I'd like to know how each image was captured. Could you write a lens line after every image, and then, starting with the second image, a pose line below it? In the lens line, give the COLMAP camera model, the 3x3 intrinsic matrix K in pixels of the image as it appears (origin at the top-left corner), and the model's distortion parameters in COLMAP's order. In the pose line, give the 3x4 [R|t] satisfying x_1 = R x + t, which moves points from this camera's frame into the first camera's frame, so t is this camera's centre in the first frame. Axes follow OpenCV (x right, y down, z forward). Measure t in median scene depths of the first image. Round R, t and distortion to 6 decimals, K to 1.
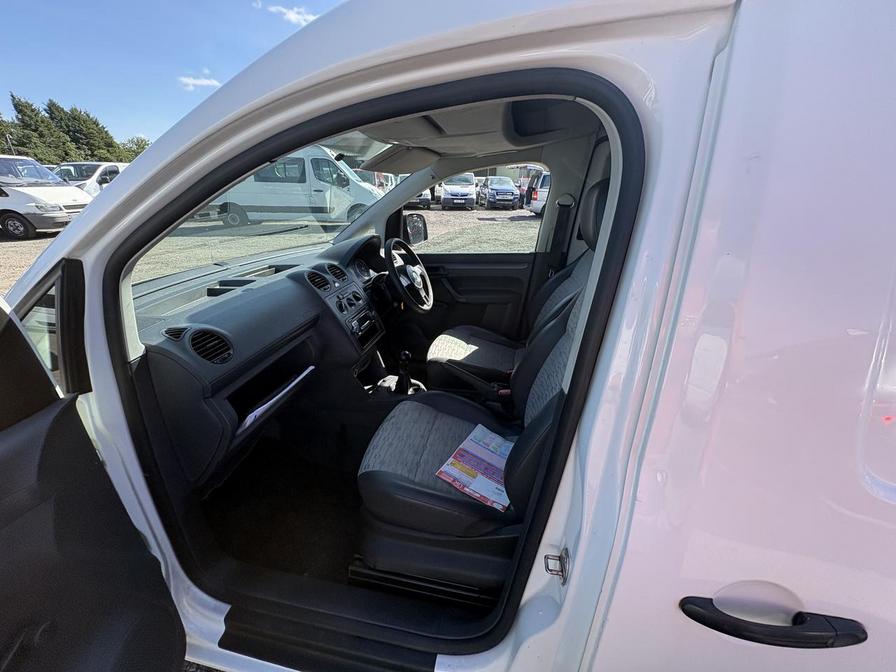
lens RADIAL K [[355.6, 0, 449.6], [0, 355.6, 337.4], [0, 0, 1]] dist [0.002053, -0.000122]
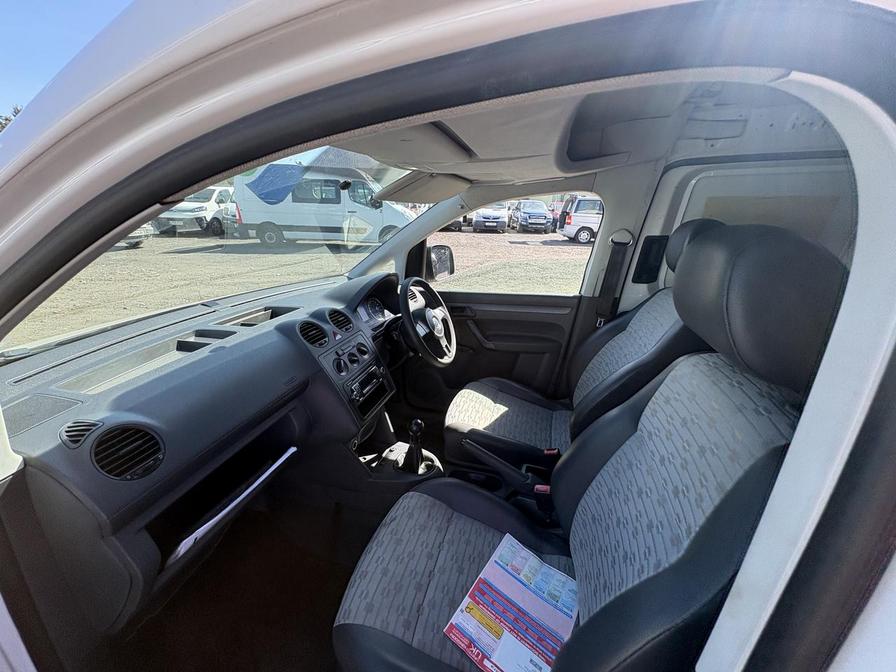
lens RADIAL K [[355.6, 0, 450.5], [0, 355.6, 338.3], [0, 0, 1]] dist [0.002053, -0.000122]
pose [[0.996513, 0.040934, -0.072700, 0.001215], [-0.044585, 0.997787, -0.049332, -0.105322], [0.070520, 0.052401, 0.996133, 0.185745]]
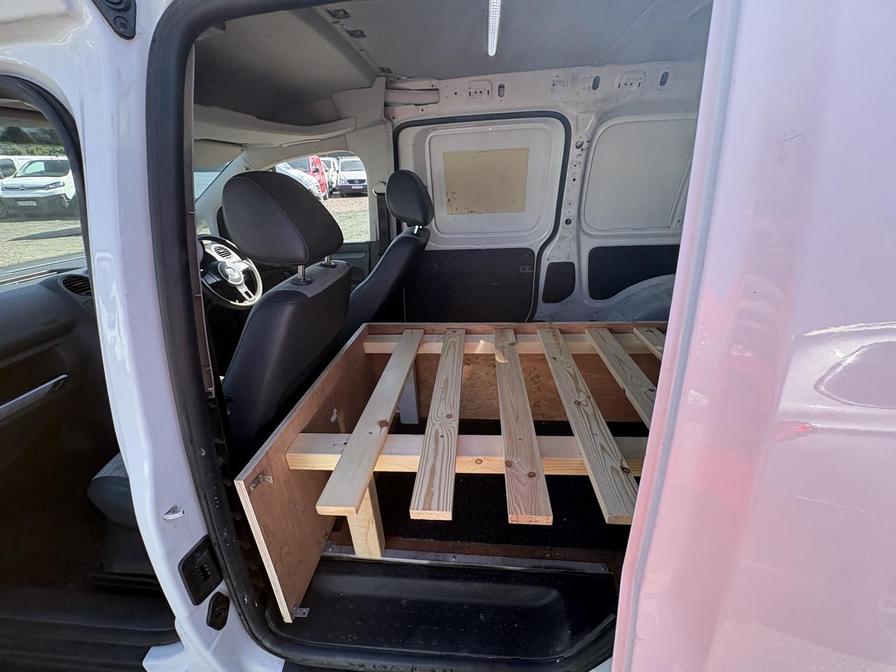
lens RADIAL K [[355.6, 0, 447.5], [0, 355.6, 339.6], [0, 0, 1]] dist [0.002053, -0.000122]
pose [[0.993837, -0.070359, 0.085655, 0.444702], [0.066477, 0.996663, 0.047359, 0.005877], [-0.088701, -0.041374, 0.995199, -0.038290]]
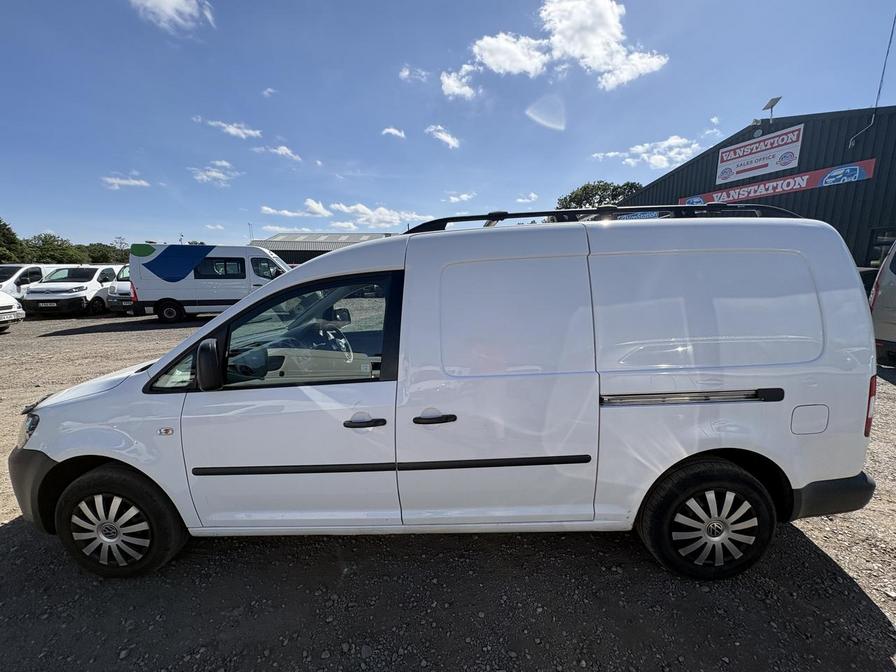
lens RADIAL K [[355.6, 0, 451.2], [0, 355.6, 331.2], [0, 0, 1]] dist [0.002053, -0.000122]
pose [[0.983550, -0.051425, 0.173163, 0.147833], [0.090951, 0.969225, -0.228759, 0.234487], [-0.156070, 0.240745, 0.957958, -0.844123]]
